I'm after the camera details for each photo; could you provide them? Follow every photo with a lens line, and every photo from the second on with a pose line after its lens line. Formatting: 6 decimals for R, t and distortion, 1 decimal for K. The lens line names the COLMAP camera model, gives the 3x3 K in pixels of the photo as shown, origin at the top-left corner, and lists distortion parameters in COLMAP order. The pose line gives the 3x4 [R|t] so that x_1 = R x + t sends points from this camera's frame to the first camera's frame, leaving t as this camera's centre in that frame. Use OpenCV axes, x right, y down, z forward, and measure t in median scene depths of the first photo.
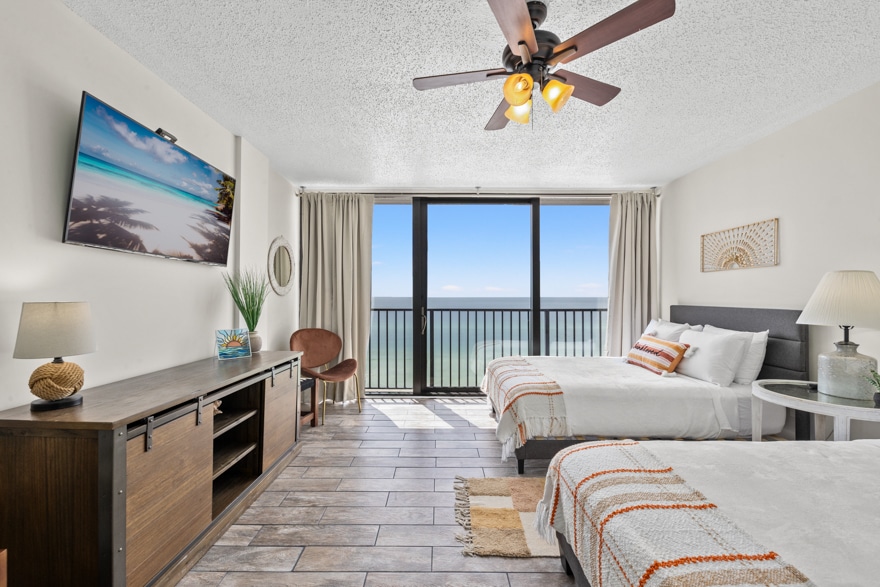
lens RADIAL K [[354.6, 0, 438.4], [0, 354.6, 295.6], [0, 0, 1]] dist [0.002740, -0.002601]
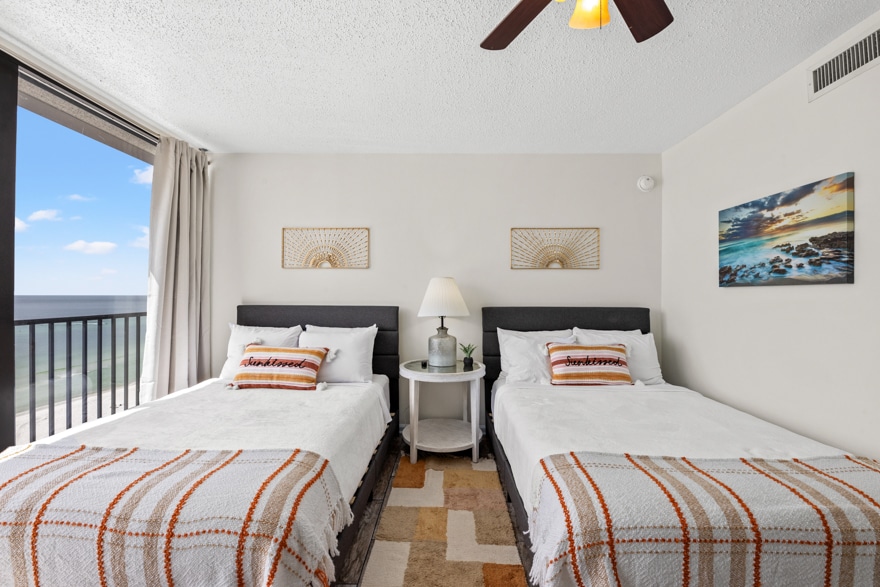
lens RADIAL K [[354.6, 0, 436.2], [0, 354.6, 295.8], [0, 0, 1]] dist [0.002740, -0.002601]
pose [[0.028338, 0.010228, 0.999546, -0.175704], [-0.005606, 0.999934, -0.010073, 0.013698], [-0.999583, -0.005318, 0.028393, 0.667883]]
